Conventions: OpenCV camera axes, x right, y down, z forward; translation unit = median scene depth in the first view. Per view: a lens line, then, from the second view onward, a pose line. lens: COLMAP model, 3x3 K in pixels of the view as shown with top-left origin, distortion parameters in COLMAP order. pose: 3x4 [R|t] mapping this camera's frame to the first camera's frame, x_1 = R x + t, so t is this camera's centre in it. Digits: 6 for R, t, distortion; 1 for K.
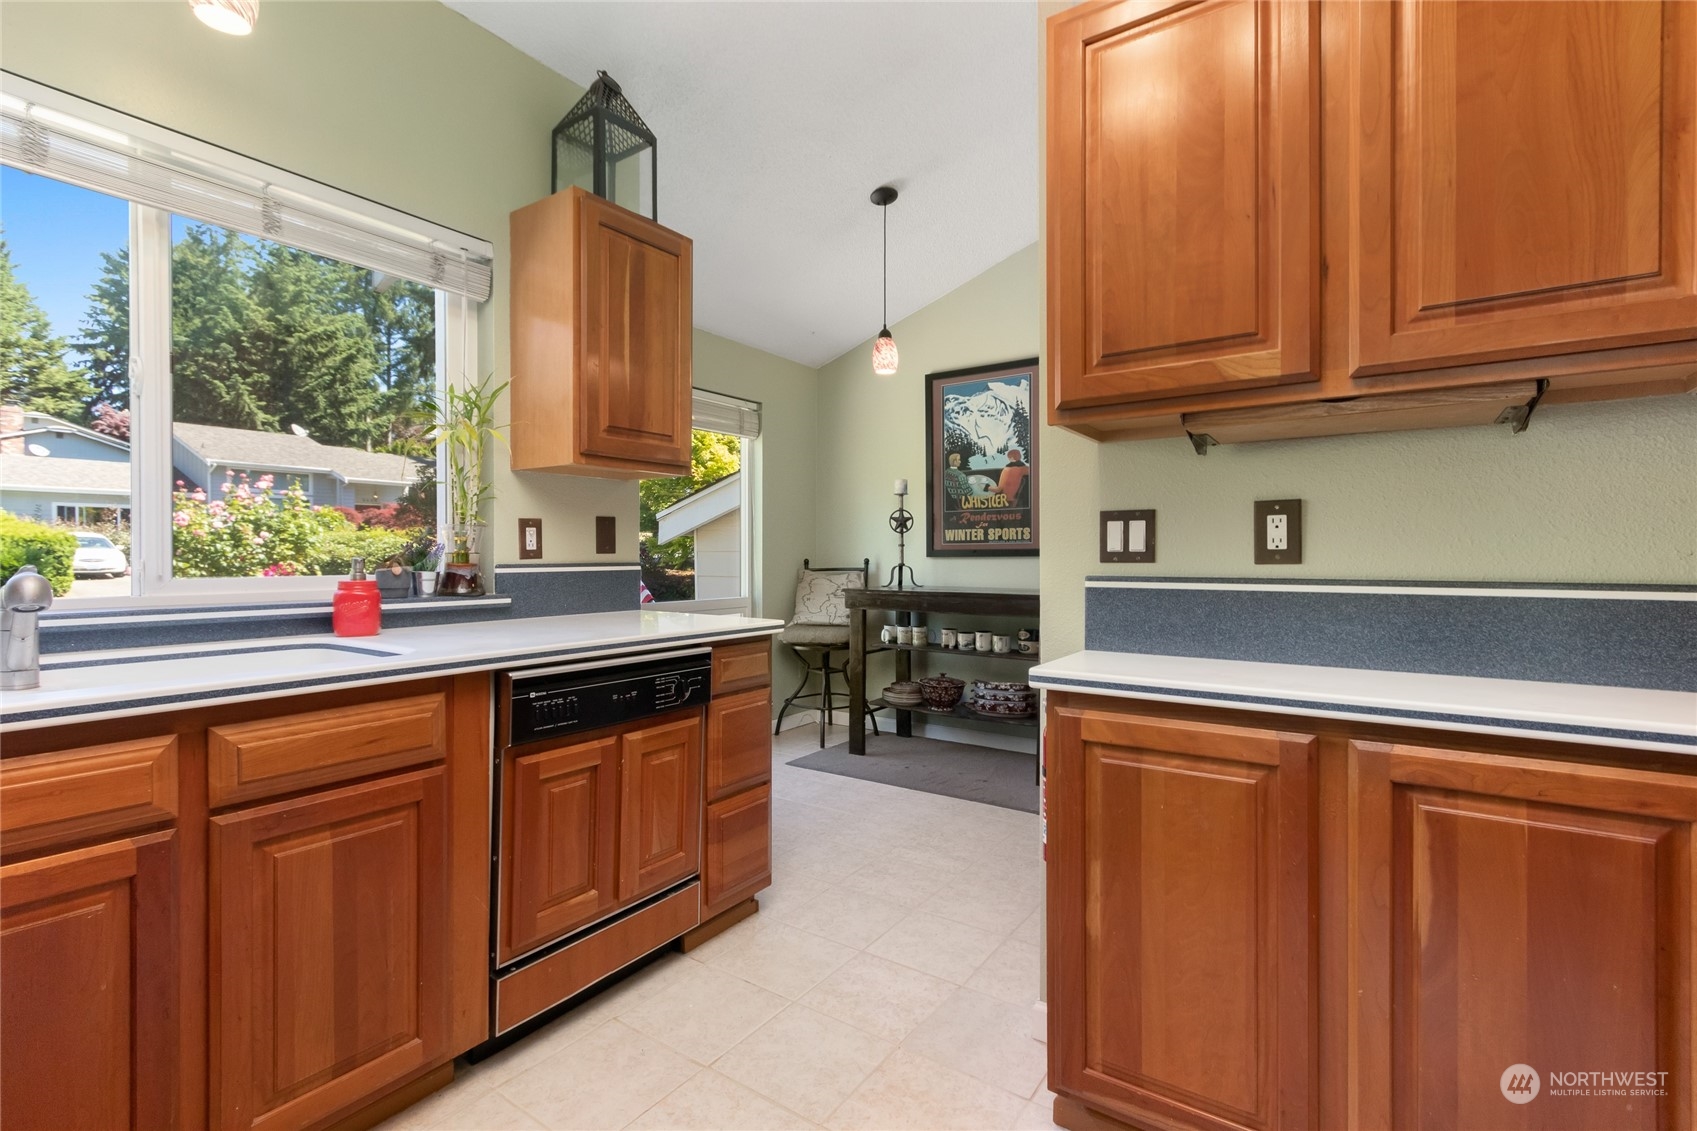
lens RADIAL K [[767.7, 0, 833.4], [0, 767.7, 564.2], [0, 0, 1]] dist [-0.000214, -0.000383]
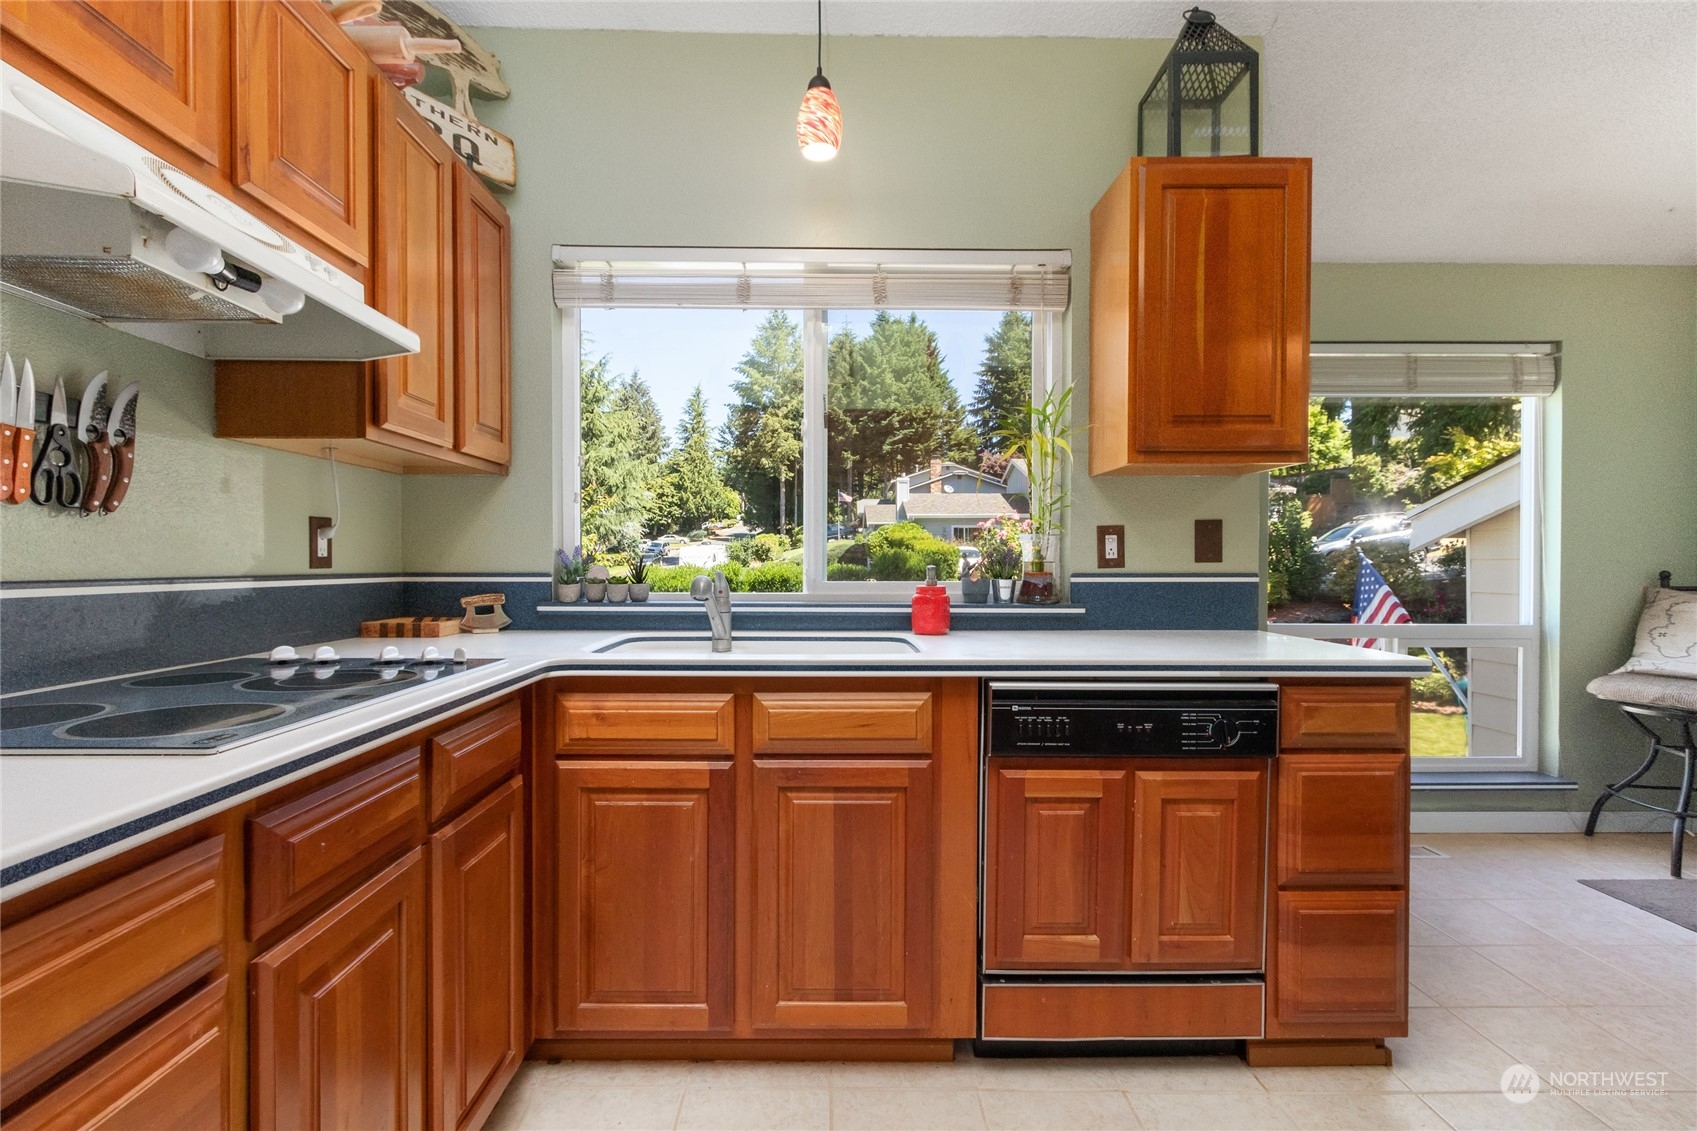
lens RADIAL K [[774.1, 0, 841.3], [0, 774.1, 570.8], [0, 0, 1]] dist [0.001180, -0.000951]
pose [[0.582263, 0.009178, -0.812949, 0.102185], [-0.011056, 0.999933, 0.003370, -0.001625], [0.812926, 0.007025, 0.582325, 0.091718]]
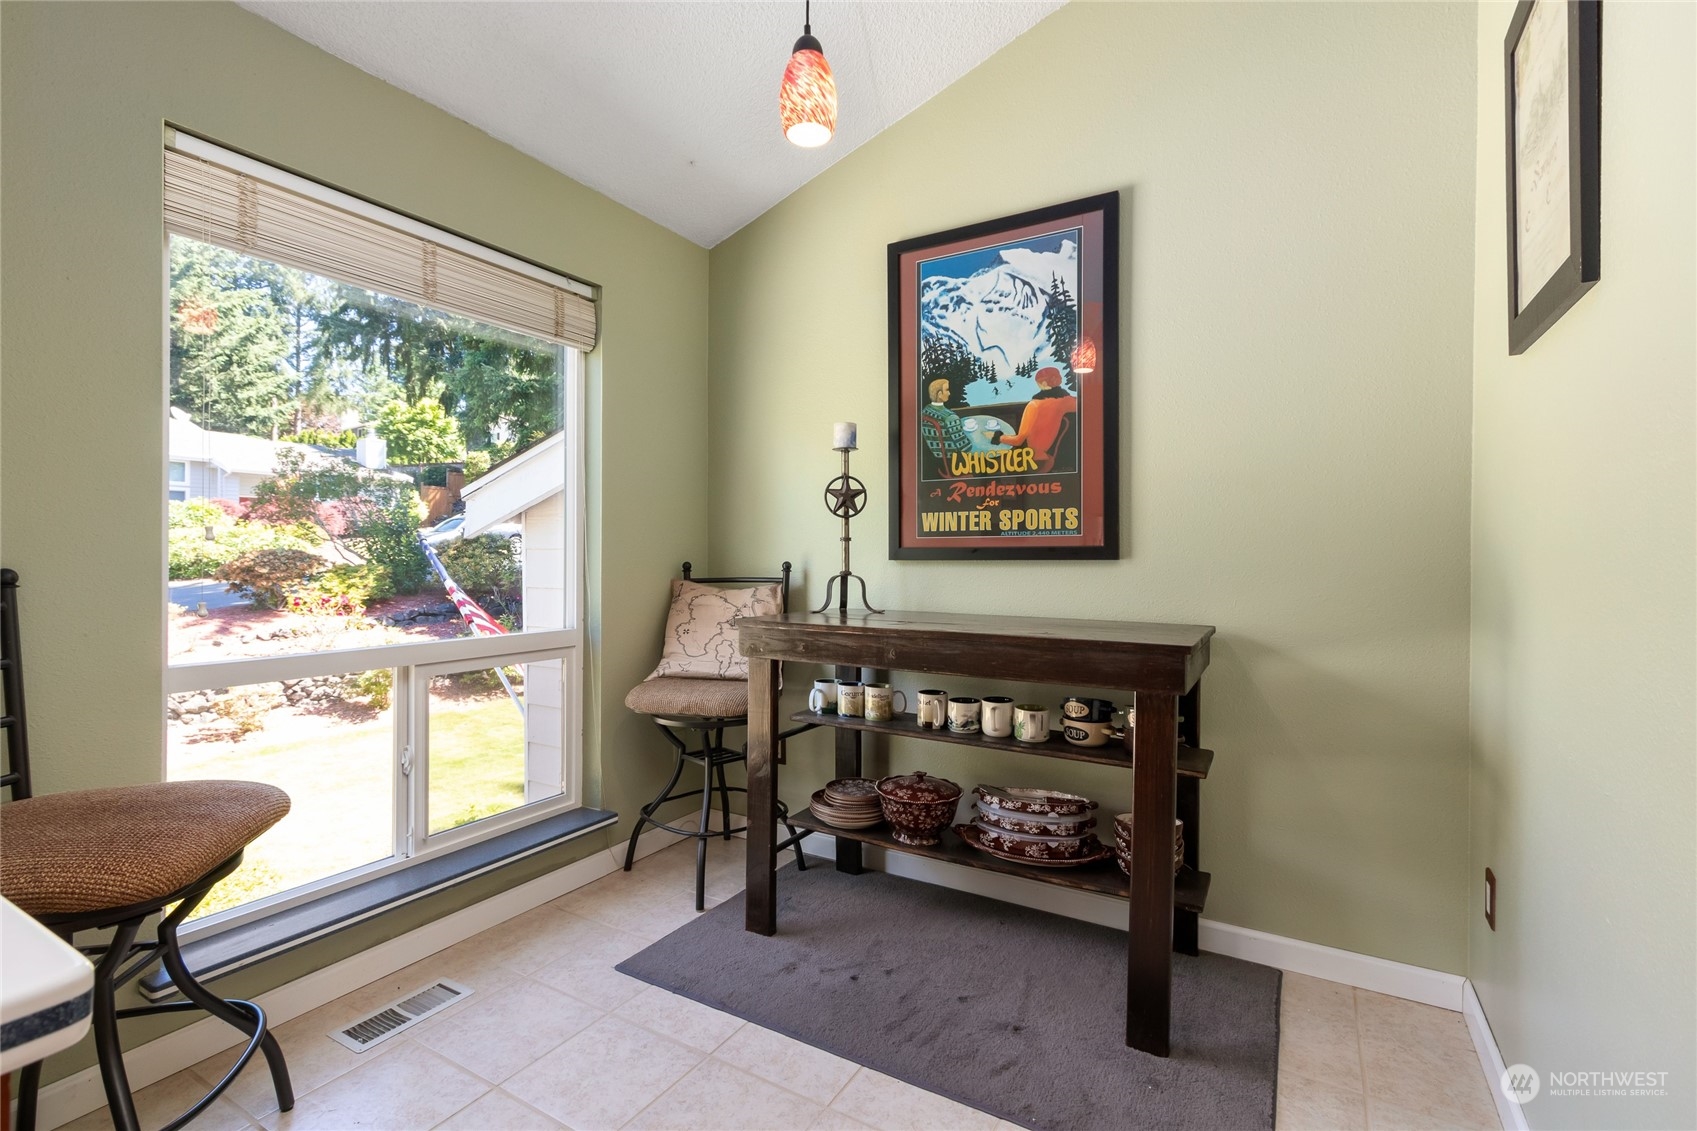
lens RADIAL K [[774.1, 0, 841.3], [0, 774.1, 570.8], [0, 0, 1]] dist [0.001180, -0.000951]
pose [[0.996842, 0.003534, 0.079336, 0.042529], [-0.004090, 0.999968, 0.006853, -0.005398], [-0.079309, -0.007155, 0.996824, 0.455766]]
